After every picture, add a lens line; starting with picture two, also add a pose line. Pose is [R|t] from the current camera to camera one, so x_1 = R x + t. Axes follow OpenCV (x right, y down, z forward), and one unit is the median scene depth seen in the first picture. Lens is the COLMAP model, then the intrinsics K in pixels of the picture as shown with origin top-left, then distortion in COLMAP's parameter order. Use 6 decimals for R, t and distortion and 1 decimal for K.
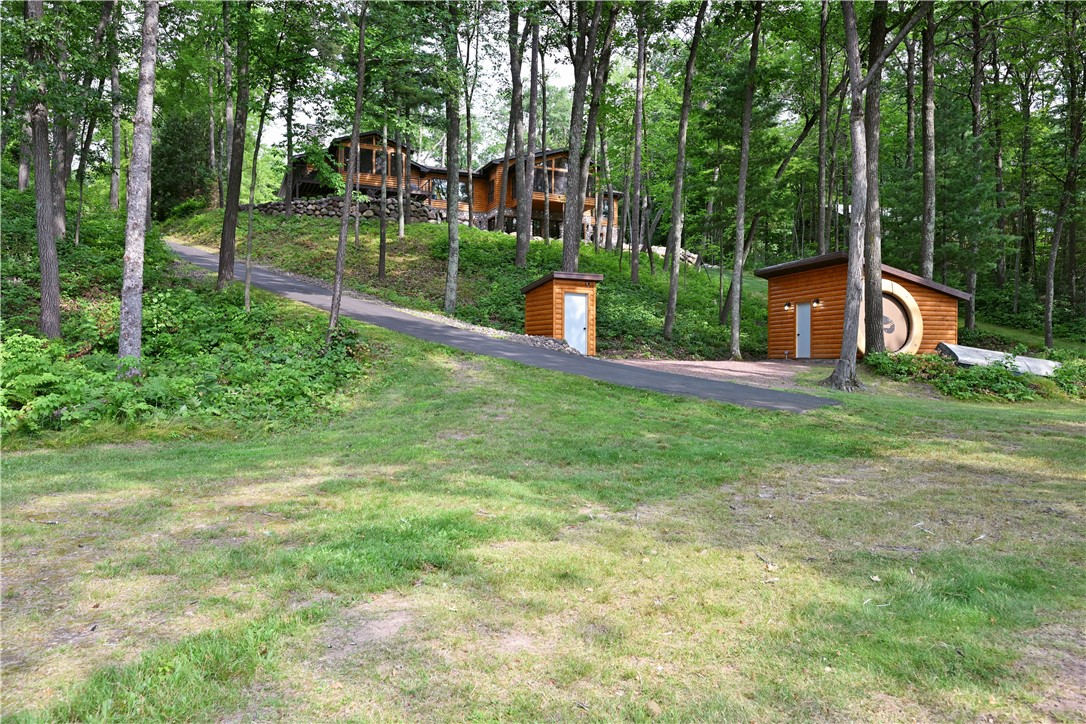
lens RADIAL K [[732.9, 0, 543.0], [0, 732.9, 362.0], [0, 0, 1]] dist [-0.002969, -0.000533]
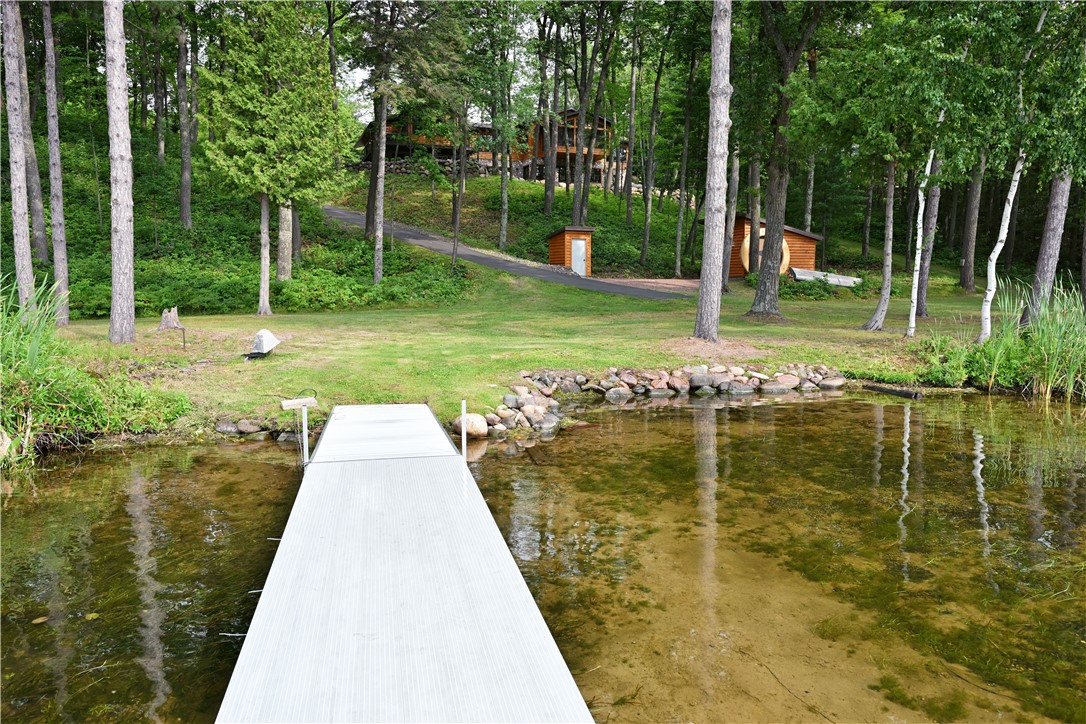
lens RADIAL K [[732.9, 0, 543.0], [0, 732.9, 362.0], [0, 0, 1]] dist [-0.002969, -0.000533]
pose [[0.998949, -0.000295, -0.045844, 0.034709], [0.005199, 0.994257, 0.106889, 0.006127], [0.045549, -0.107015, 0.993214, -0.616025]]
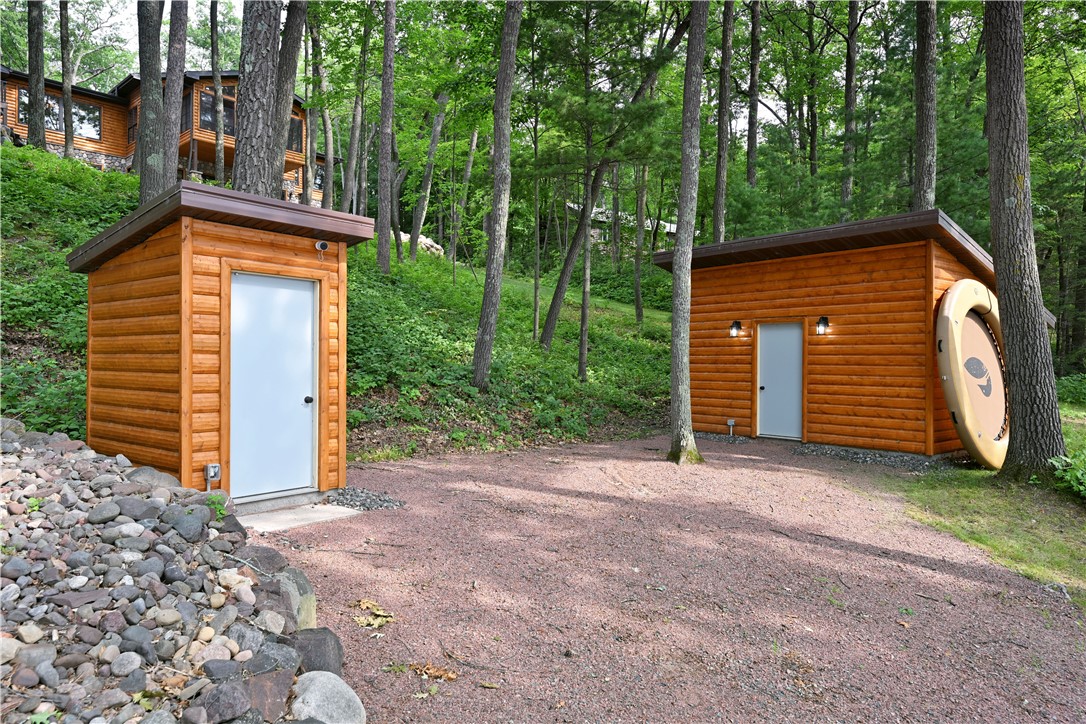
lens RADIAL K [[694.2, 0, 543.0], [0, 694.2, 362.0], [0, 0, 1]] dist [-0.001167, -0.000440]
pose [[0.913934, 0.001680, 0.405859, 0.028569], [-0.002315, 0.999997, 0.001075, -0.057770], [-0.405856, -0.001922, 0.913935, 0.670546]]
